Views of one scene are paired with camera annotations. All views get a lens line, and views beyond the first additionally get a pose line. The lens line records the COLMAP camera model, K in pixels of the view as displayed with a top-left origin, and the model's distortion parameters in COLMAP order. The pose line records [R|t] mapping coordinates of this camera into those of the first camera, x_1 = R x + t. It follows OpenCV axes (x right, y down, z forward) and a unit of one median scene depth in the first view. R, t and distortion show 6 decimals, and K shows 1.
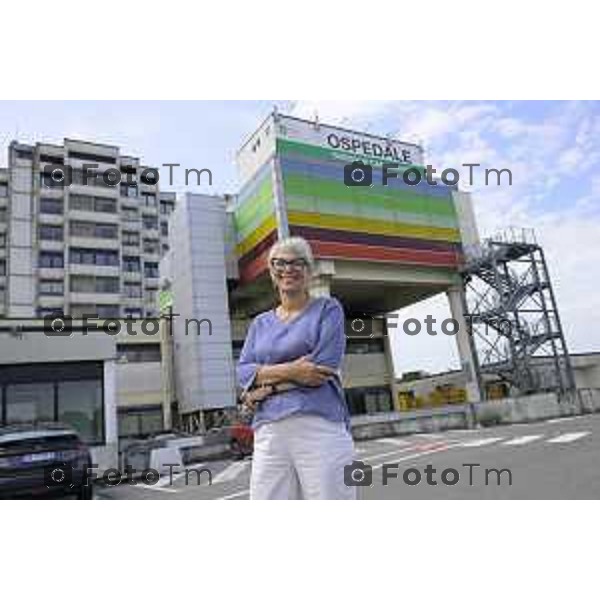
lens RADIAL K [[550.0, 0, 276.3], [0, 550.0, 285.5], [0, 0, 1]] dist [0.005173, 0.000225]
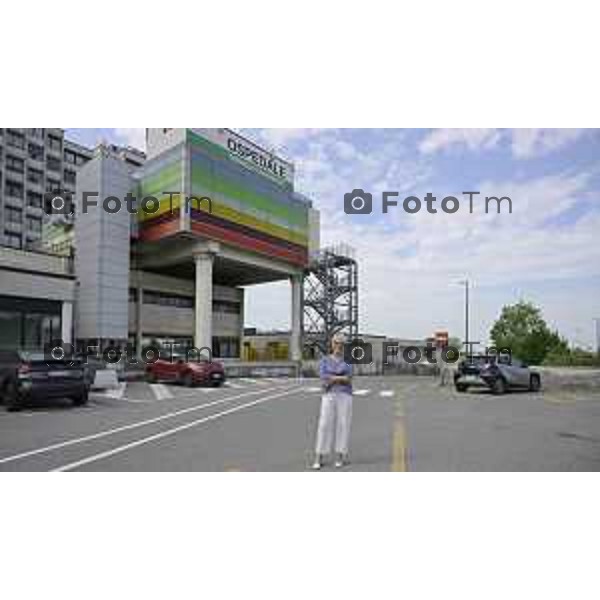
lens RADIAL K [[466.9, 0, 302.9], [0, 466.9, 302.9], [0, 0, 1]] dist [-0.008971, -0.007730]
pose [[0.909015, 0.164738, 0.382821, -0.120091], [-0.213101, 0.973127, 0.087250, -0.044098], [-0.358160, -0.160891, 0.919693, -0.130513]]
